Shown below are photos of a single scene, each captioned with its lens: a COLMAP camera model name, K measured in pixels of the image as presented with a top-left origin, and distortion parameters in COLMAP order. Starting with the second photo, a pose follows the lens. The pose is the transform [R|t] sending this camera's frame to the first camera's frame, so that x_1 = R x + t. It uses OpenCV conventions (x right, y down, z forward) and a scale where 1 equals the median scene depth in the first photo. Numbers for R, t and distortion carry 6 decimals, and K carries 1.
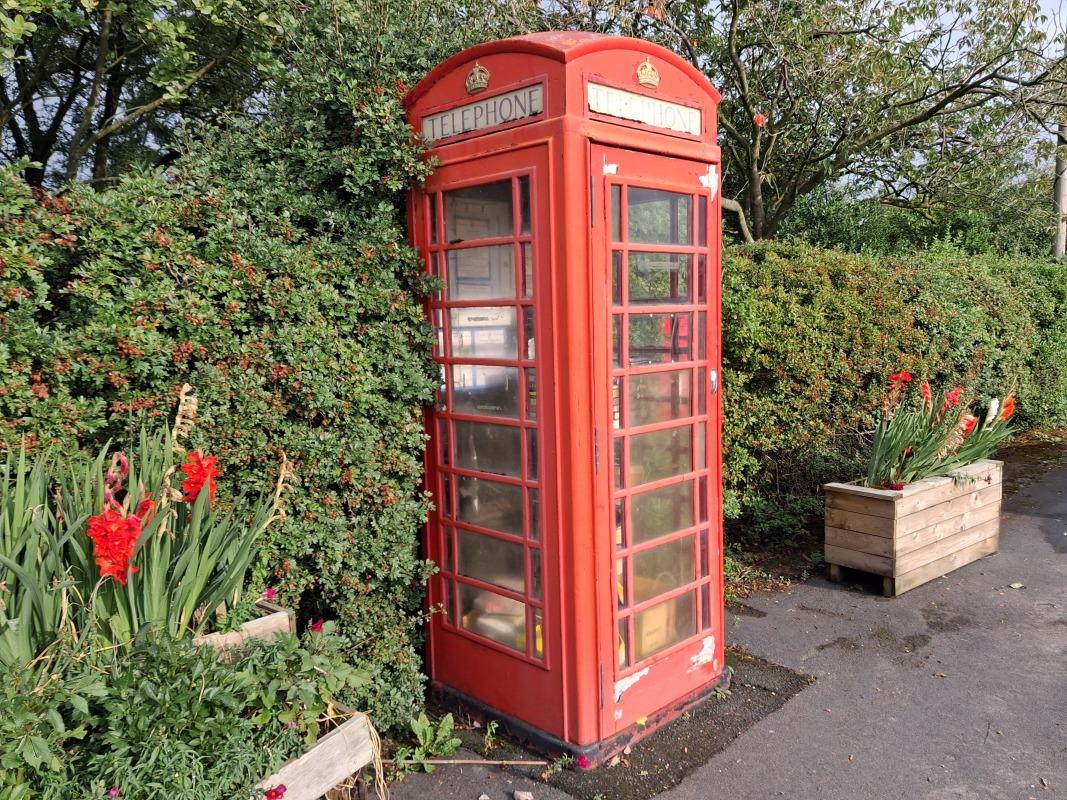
lens RADIAL K [[836.3, 0, 552.9], [0, 836.3, 396.3], [0, 0, 1]] dist [-0.001911, -0.013929]
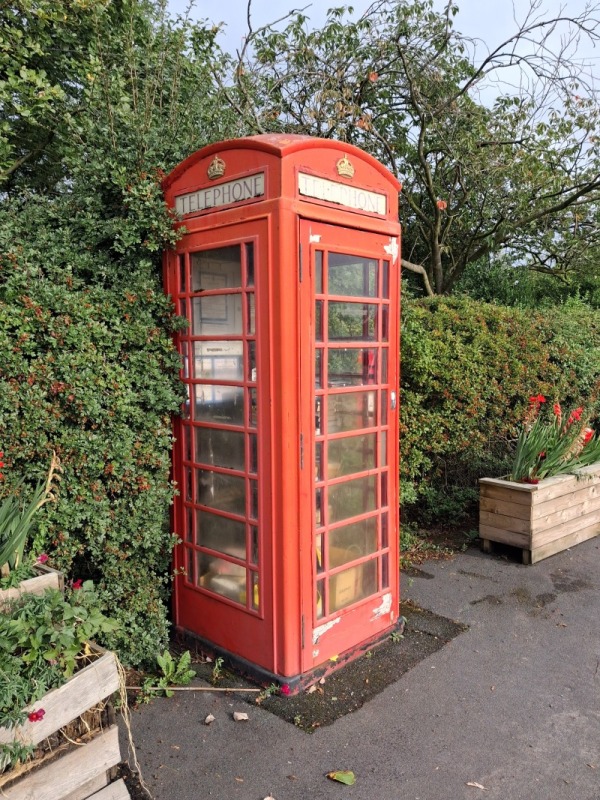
lens RADIAL K [[624.3, 0, 300.0], [0, 624.3, 400.0], [0, 0, 1]] dist [-0.000500, -0.005328]
pose [[0.999690, 0.016210, 0.018907, 0.027036], [-0.015934, 0.999766, -0.014664, -0.001441], [-0.019140, 0.014358, 0.999714, 0.015849]]
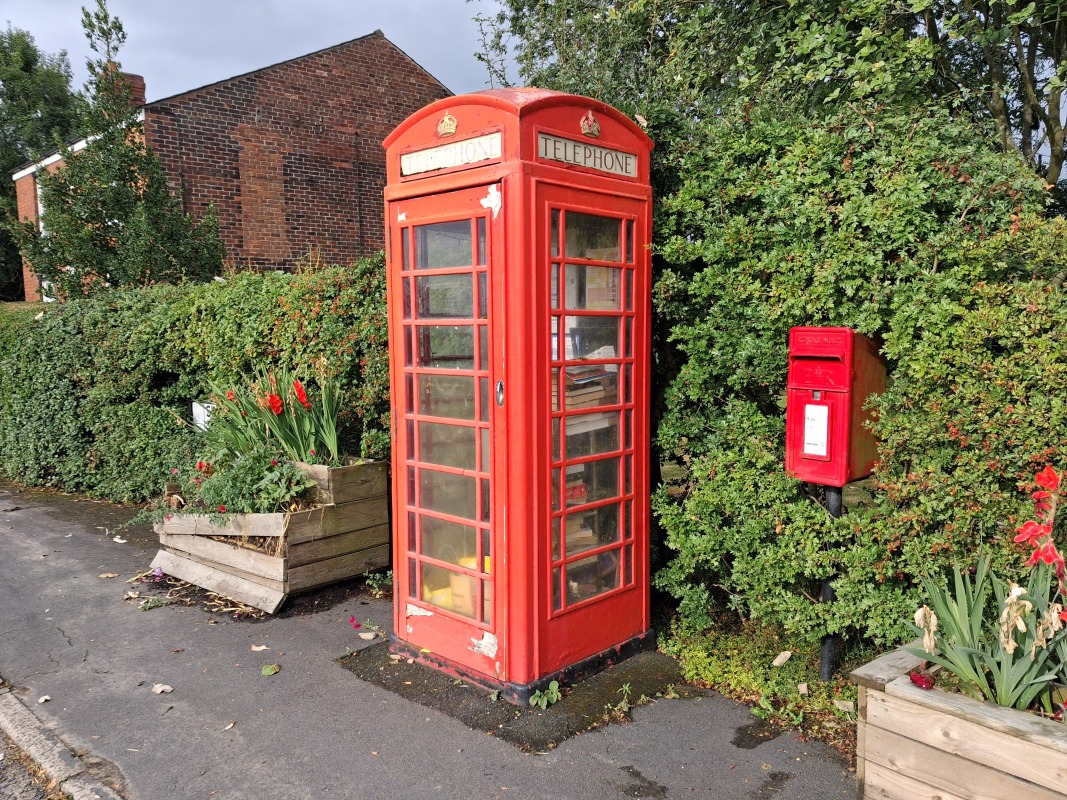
lens RADIAL K [[832.7, 0, 533.5], [0, 832.7, 400.0], [0, 0, 1]] dist [-0.000500, -0.005328]
pose [[0.024815, 0.112823, -0.993305, 1.265242], [-0.094391, 0.989437, 0.110025, -0.131060], [0.995226, 0.091029, 0.035202, 1.049912]]
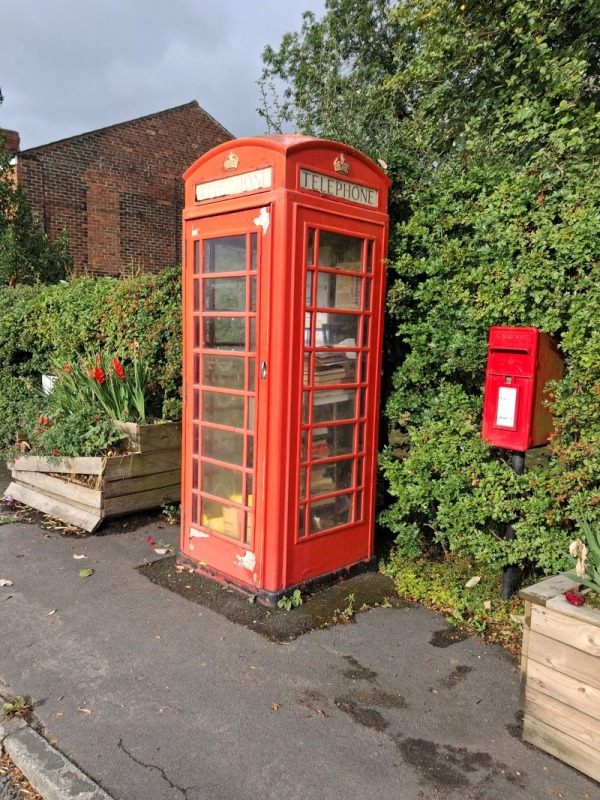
lens RADIAL K [[625.3, 0, 286.3], [0, 625.3, 405.6], [0, 0, 1]] dist [-0.006132, -0.000137]
pose [[-0.007148, 0.142597, -0.989755, 1.245442], [-0.128355, 0.981462, 0.142329, -0.112869], [0.991703, 0.128057, 0.011287, 1.077044]]
